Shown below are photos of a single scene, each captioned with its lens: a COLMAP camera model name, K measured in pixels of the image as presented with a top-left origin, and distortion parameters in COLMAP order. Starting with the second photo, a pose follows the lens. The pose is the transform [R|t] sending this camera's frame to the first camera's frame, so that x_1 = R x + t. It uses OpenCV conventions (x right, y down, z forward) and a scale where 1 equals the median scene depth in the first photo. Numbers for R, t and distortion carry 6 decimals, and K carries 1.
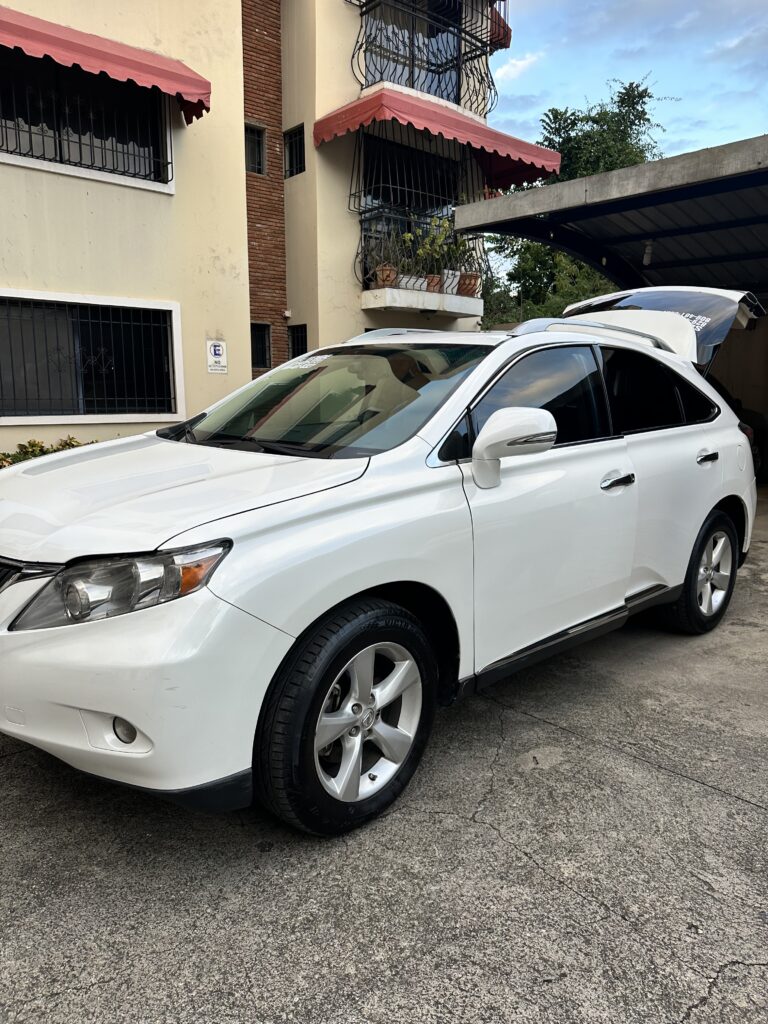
lens RADIAL K [[746.3, 0, 384.0], [0, 746.3, 512.0], [0, 0, 1]] dist [0.000543, -0.000530]
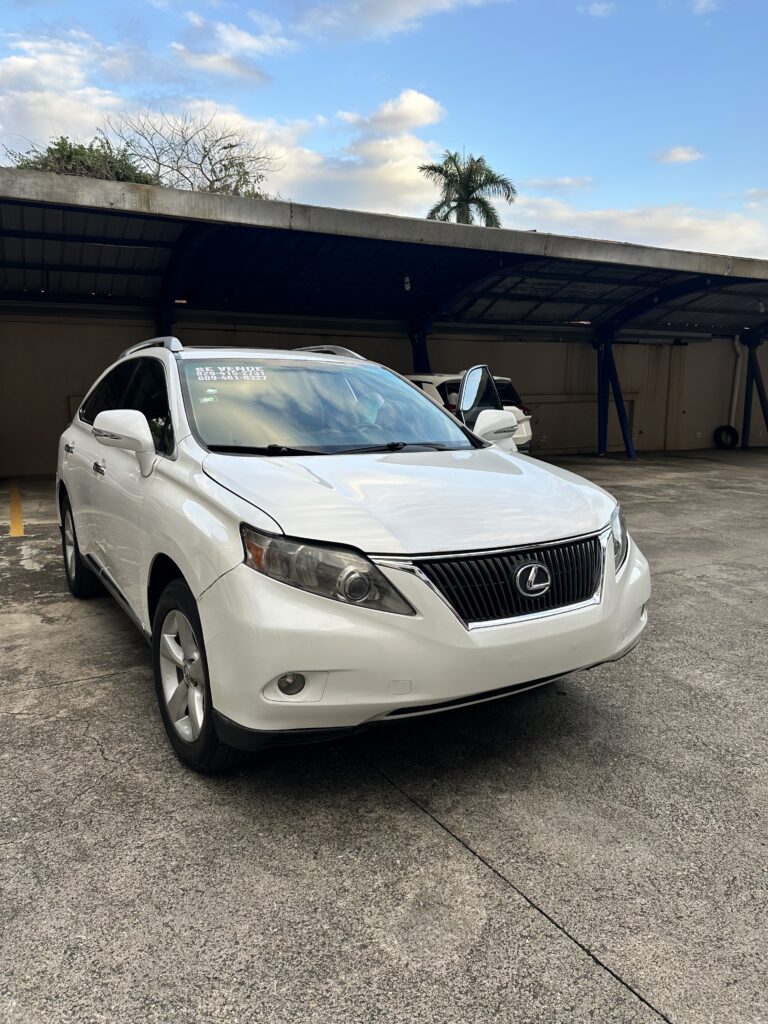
lens RADIAL K [[746.3, 0, 384.0], [0, 746.3, 512.0], [0, 0, 1]] dist [0.000543, -0.000530]
pose [[0.208451, -0.168921, 0.963335, -1.865522], [0.163989, 0.977064, 0.135843, -0.216426], [-0.964187, 0.129659, 0.231371, 1.055546]]
